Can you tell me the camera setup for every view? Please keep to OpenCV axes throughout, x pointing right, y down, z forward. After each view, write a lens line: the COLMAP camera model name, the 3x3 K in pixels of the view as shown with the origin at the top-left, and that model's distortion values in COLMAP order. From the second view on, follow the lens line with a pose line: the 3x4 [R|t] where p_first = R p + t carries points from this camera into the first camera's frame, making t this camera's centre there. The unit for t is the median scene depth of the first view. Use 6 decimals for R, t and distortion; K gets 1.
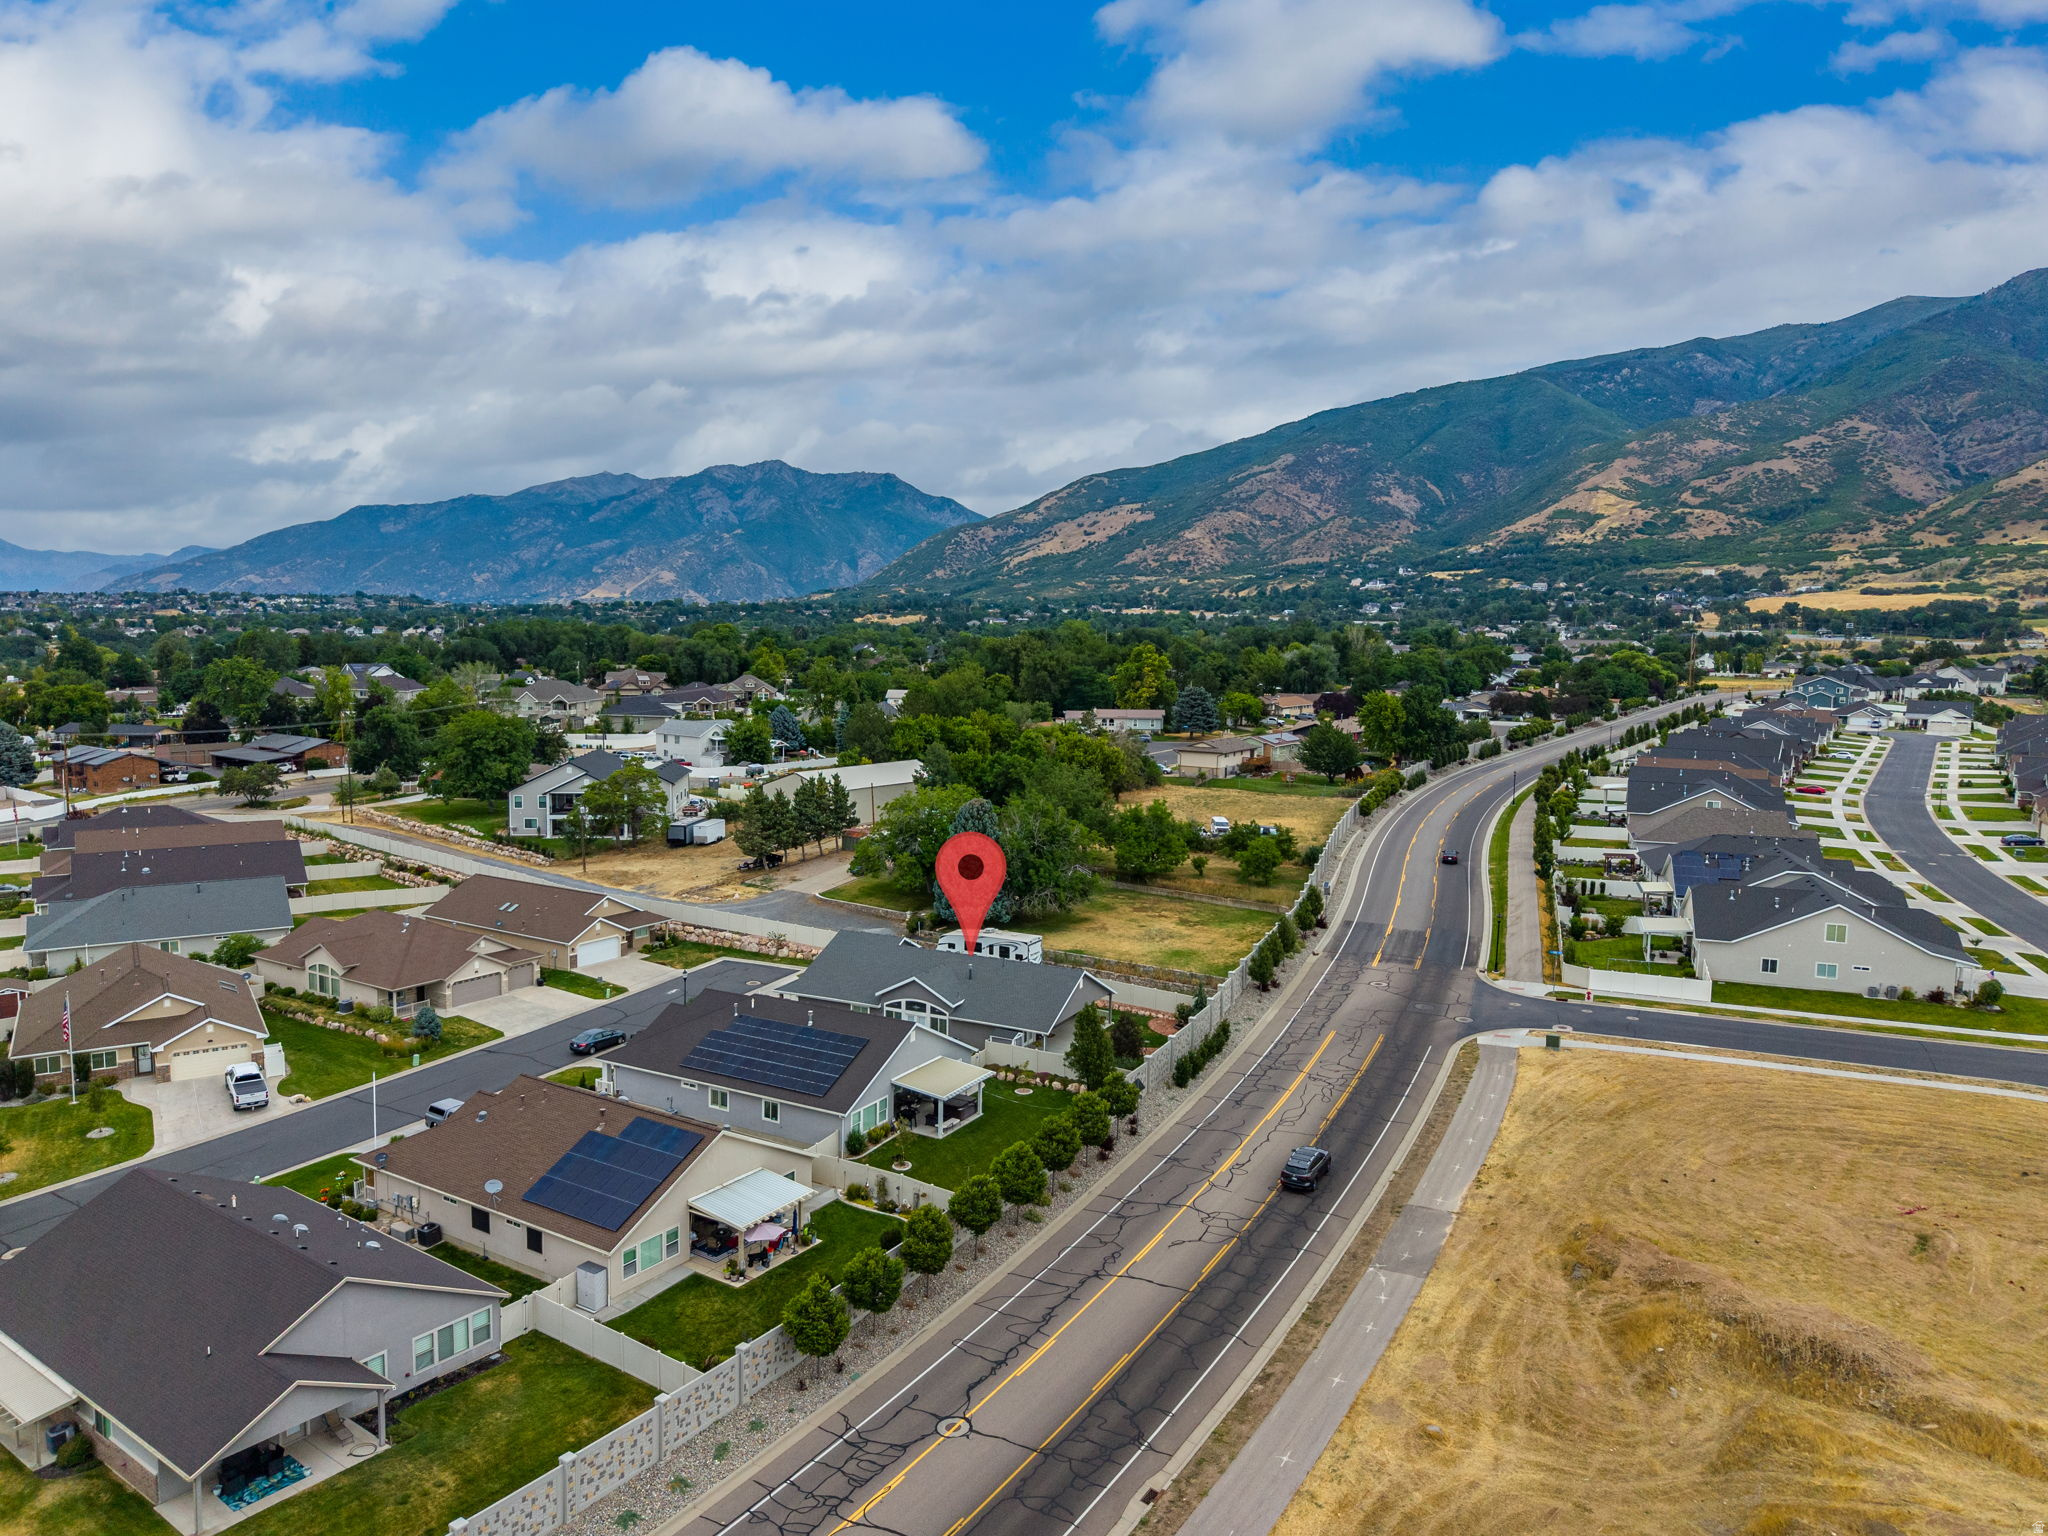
lens RADIAL K [[1503.7, 0, 1016.1], [0, 1503.7, 807.8], [0, 0, 1]] dist [0.065976, -0.094172]
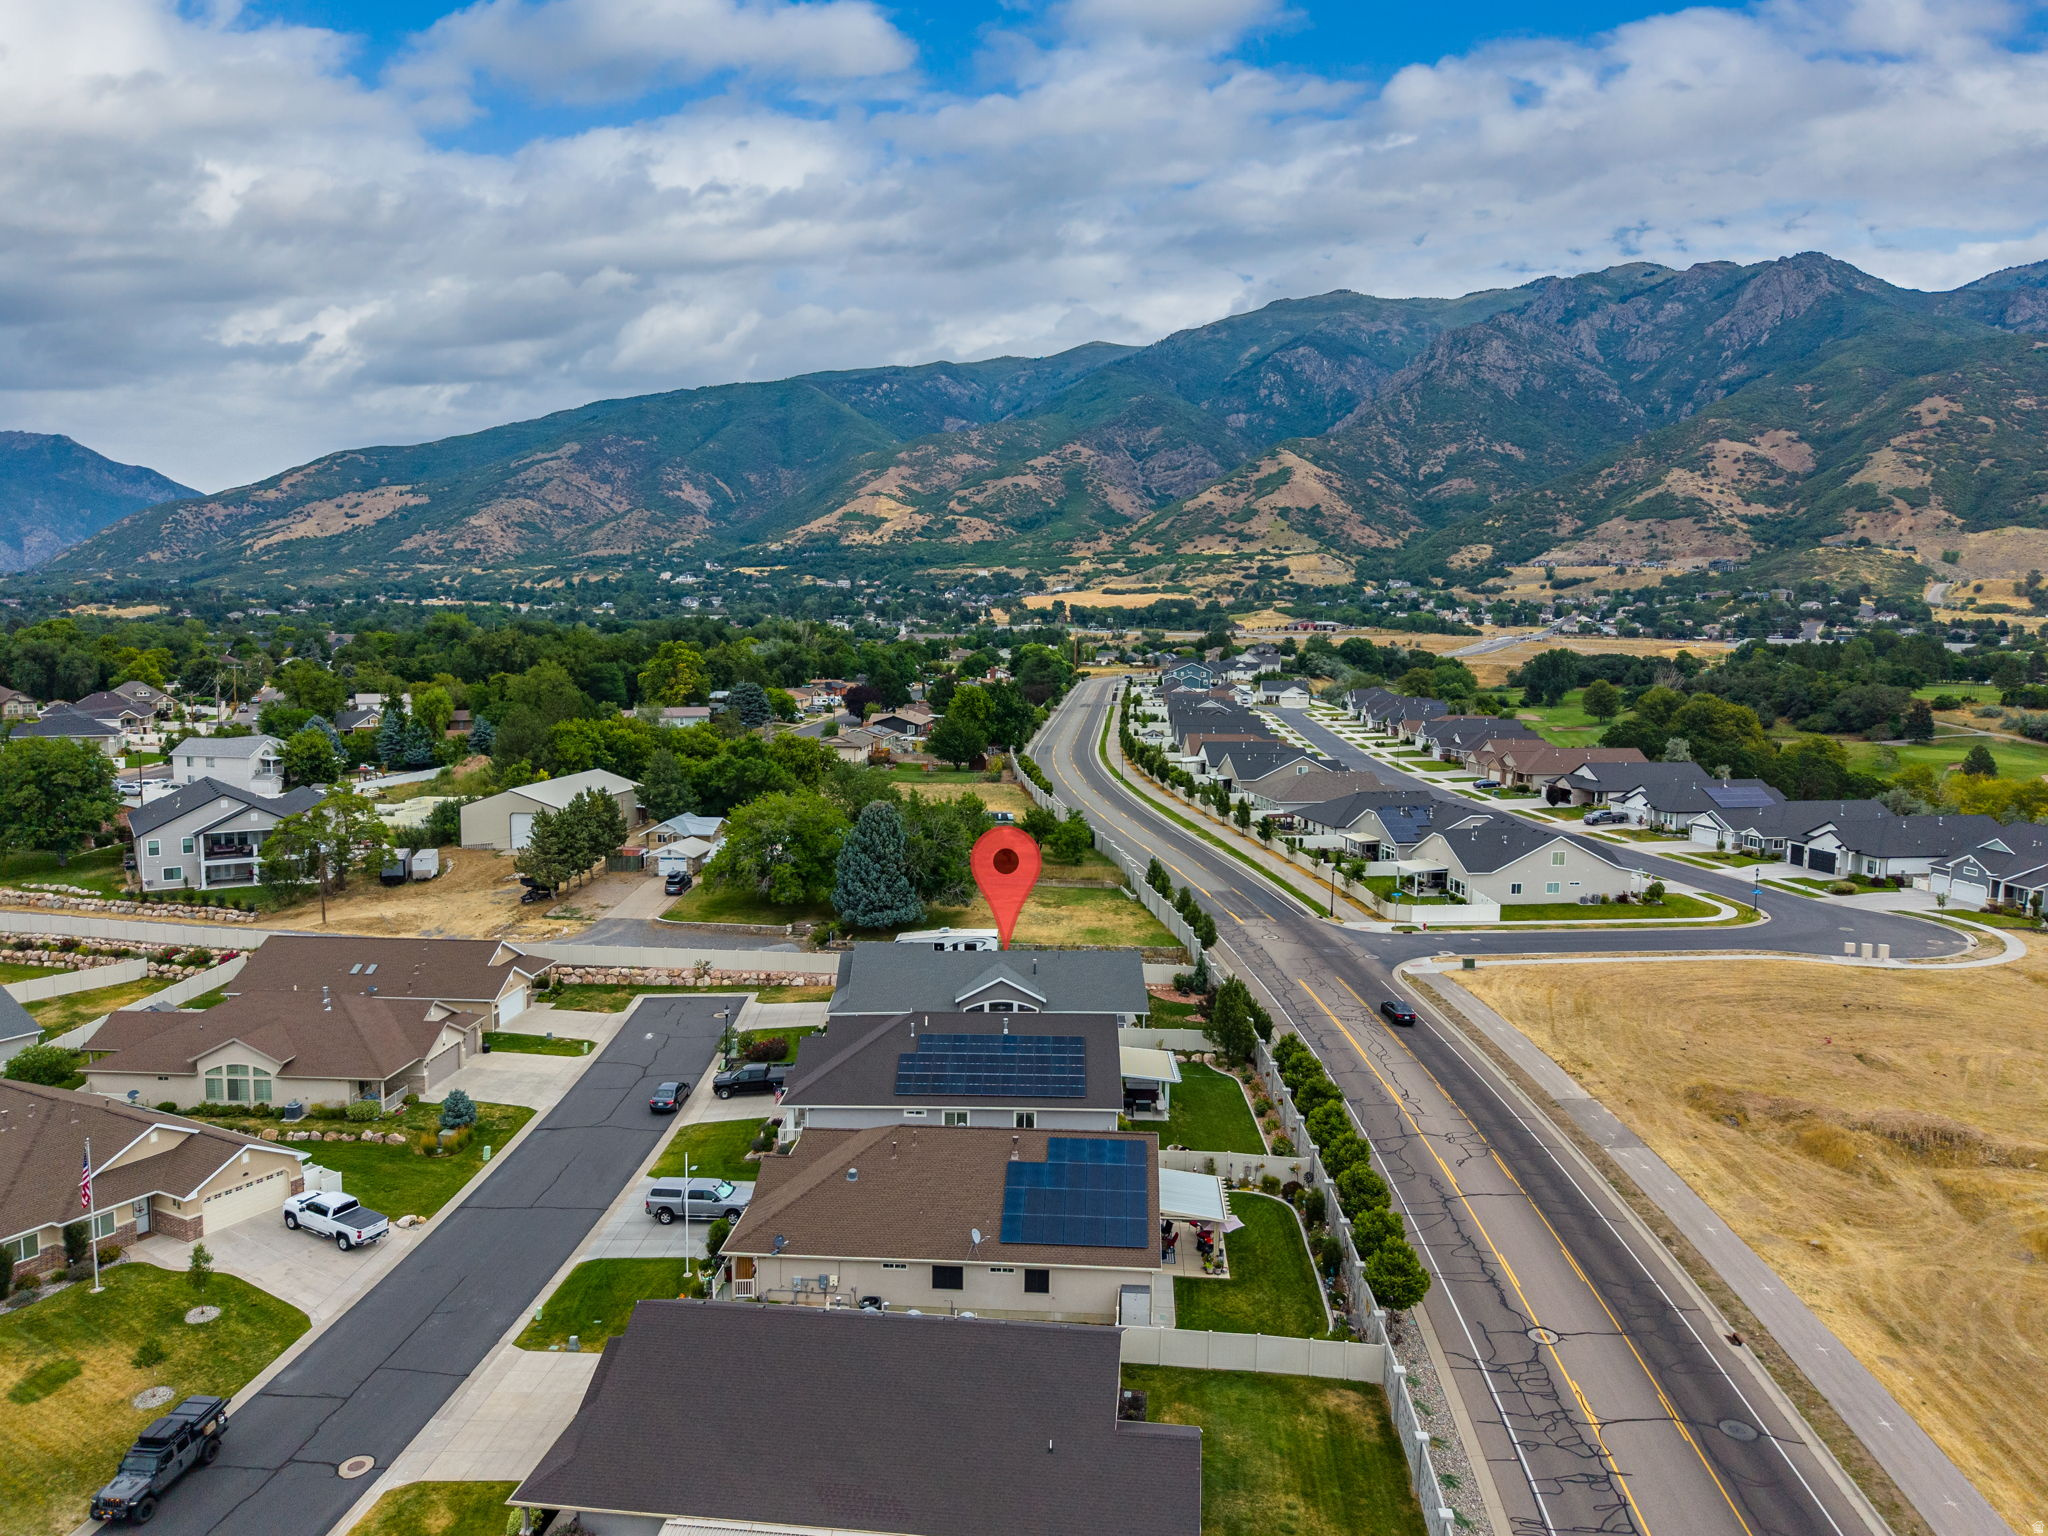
lens RADIAL K [[1503.7, 0, 1016.1], [0, 1503.7, 807.8], [0, 0, 1]] dist [0.065976, -0.094172]
pose [[0.853255, -0.066796, 0.517198, -0.112167], [0.064186, 0.997674, 0.022958, -0.004432], [-0.517529, 0.013608, 0.855558, 0.027581]]
